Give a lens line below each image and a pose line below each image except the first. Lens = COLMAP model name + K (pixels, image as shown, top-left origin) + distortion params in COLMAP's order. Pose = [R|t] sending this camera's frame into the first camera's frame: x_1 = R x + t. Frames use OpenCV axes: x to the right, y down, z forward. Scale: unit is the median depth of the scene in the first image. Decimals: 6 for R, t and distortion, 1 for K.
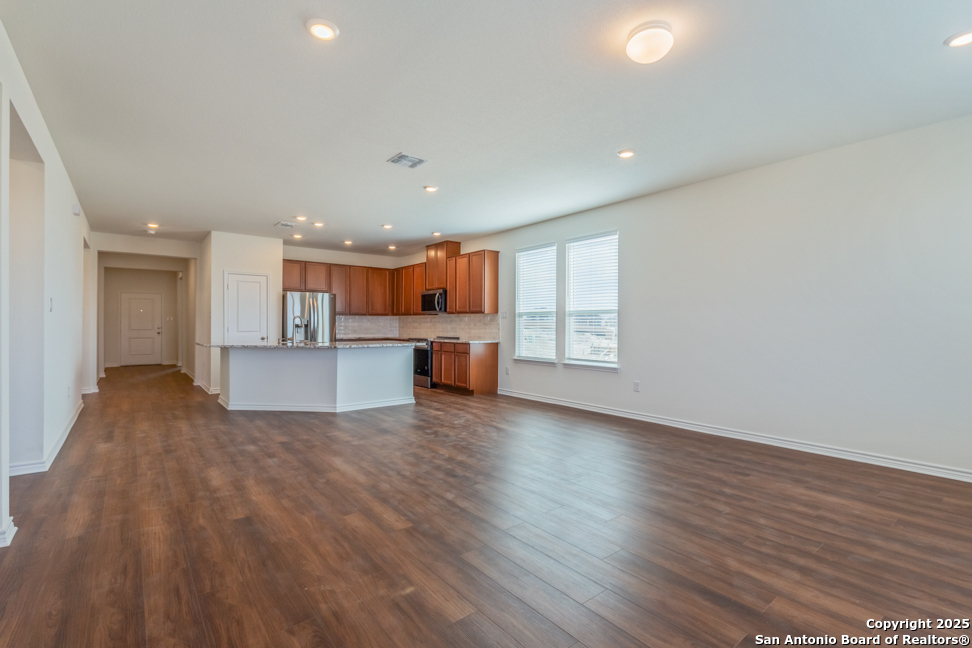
lens RADIAL K [[444.4, 0, 482.5], [0, 444.4, 325.5], [0, 0, 1]] dist [0.002142, -0.001756]
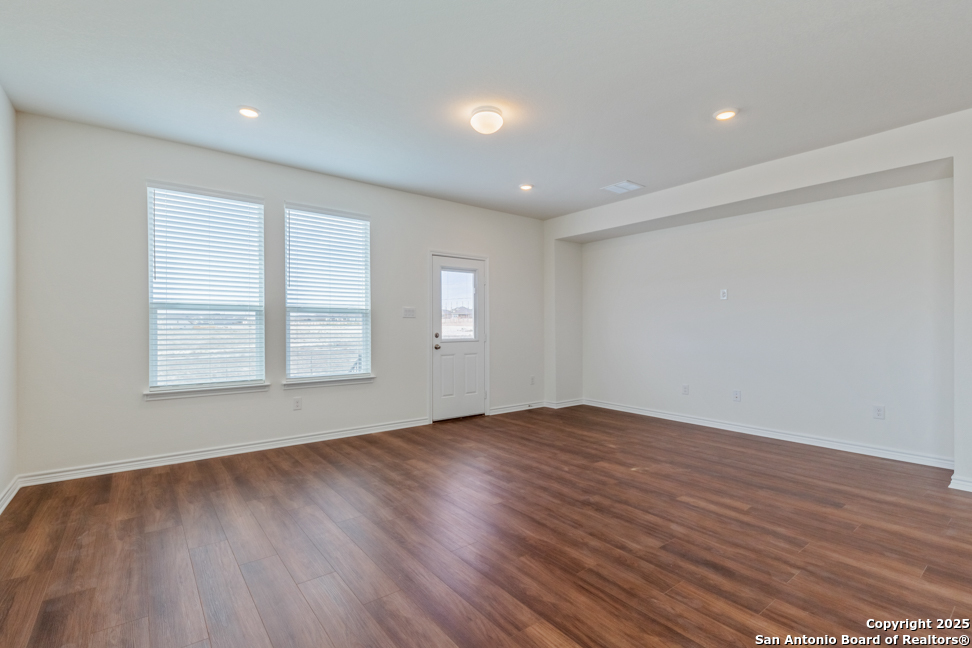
lens RADIAL K [[444.4, 0, 482.8], [0, 444.4, 329.7], [0, 0, 1]] dist [0.002142, -0.001756]
pose [[-0.999972, -0.003419, 0.006692, 0.129409], [-0.003336, 0.999918, 0.012371, -0.003877], [-0.006734, 0.012349, -0.999901, 0.807062]]
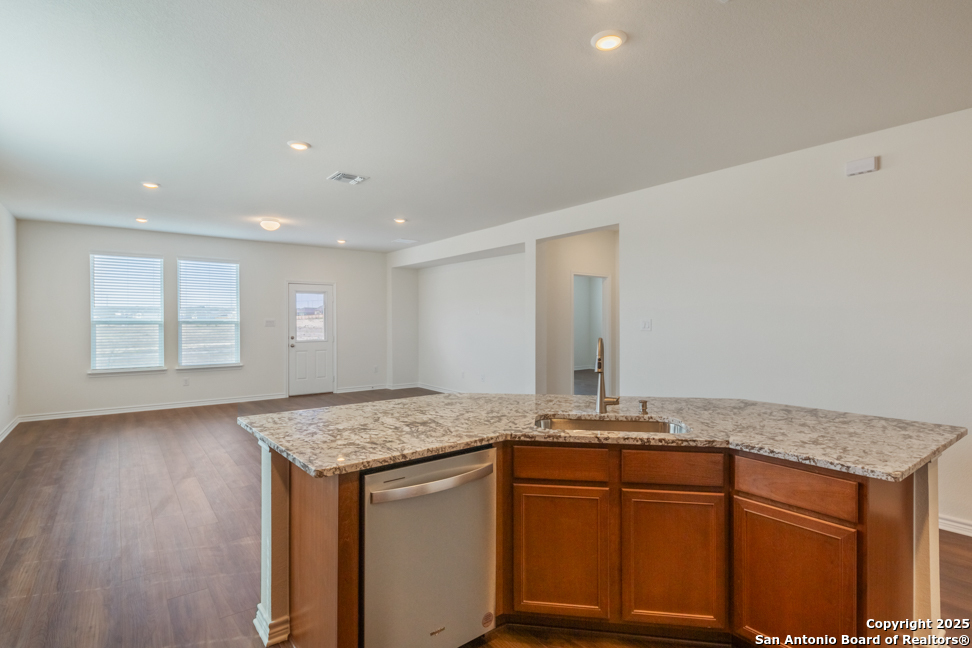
lens RADIAL K [[480.2, 0, 494.3], [0, 480.2, 323.3], [0, 0, 1]] dist [-0.013789, -0.001487]
pose [[-0.999862, -0.001381, -0.016573, -0.284272], [-0.001479, 0.999981, 0.005902, -0.029359], [0.016565, 0.005926, -0.999845, 1.271087]]
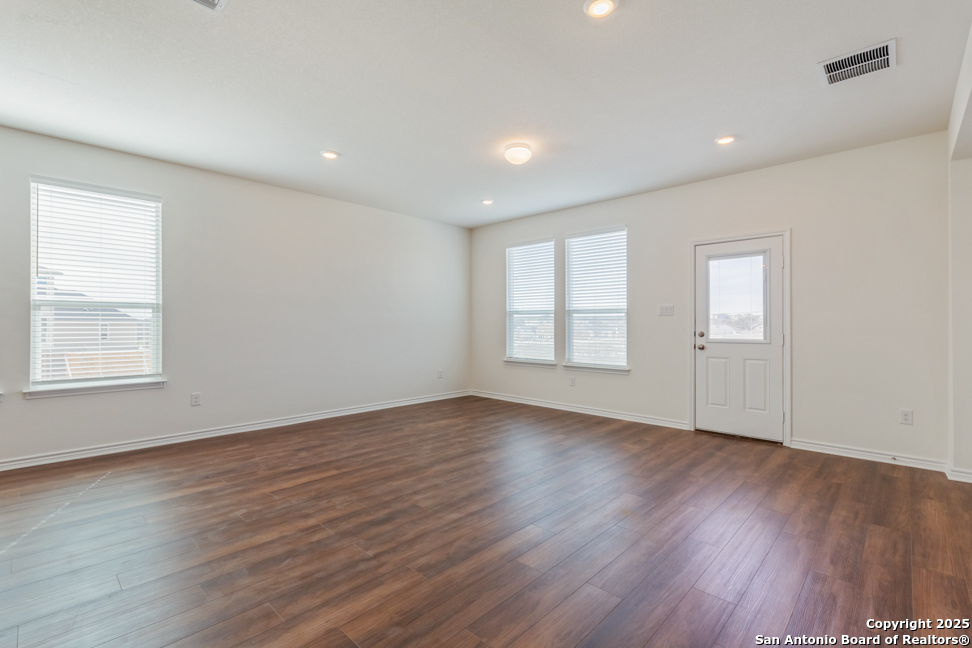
lens RADIAL K [[440.4, 0, 487.4], [0, 440.4, 322.5], [0, 0, 1]] dist [0.000891, -0.000824]
pose [[-0.147499, 0.001074, 0.989062, -0.417372], [0.000988, 0.999999, -0.000938, -0.002120], [-0.989062, 0.000839, -0.147500, 0.462791]]
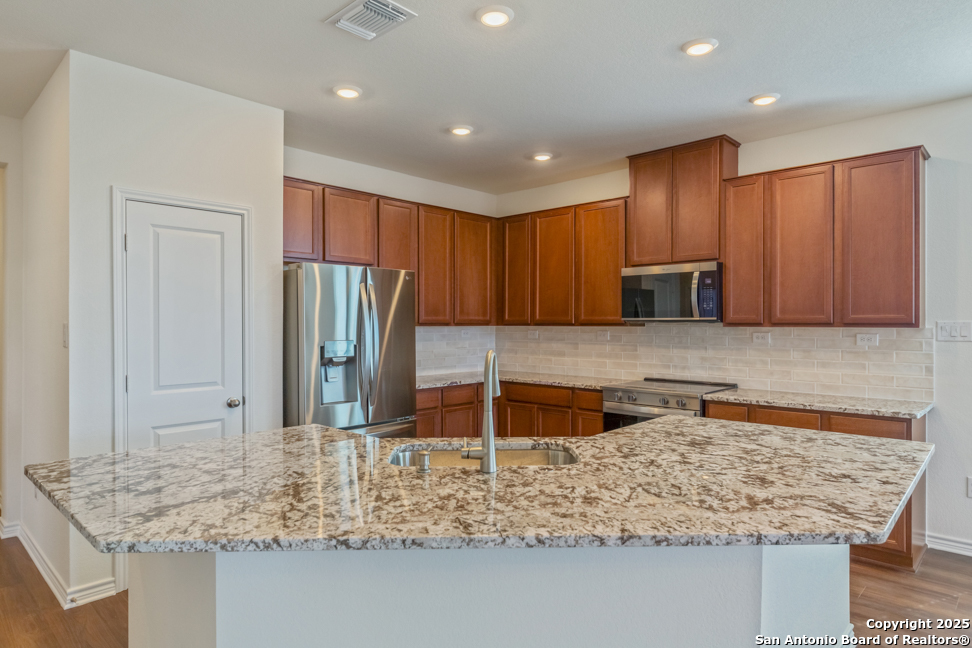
lens RADIAL K [[580.1, 0, 488.0], [0, 580.1, 323.3], [0, 0, 1]] dist [-0.006573, -0.000206]
pose [[0.989278, -0.002202, 0.146030, -0.424145], [0.002562, 0.999994, -0.002279, -0.033113], [-0.146025, 0.002628, 0.989277, 0.630592]]
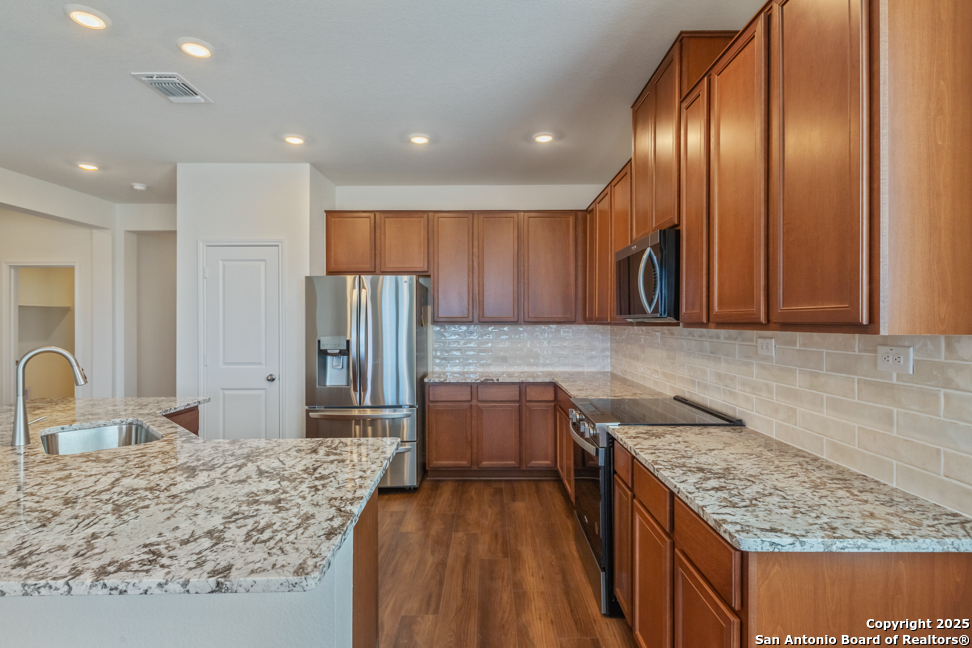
lens RADIAL K [[480.2, 0, 486.2], [0, 480.2, 320.4], [0, 0, 1]] dist [-0.013789, -0.001487]
pose [[0.785162, -0.004632, -0.619273, 0.000281], [0.001815, 0.999985, -0.005178, -0.033695], [0.619288, 0.002941, 0.785159, 0.854891]]
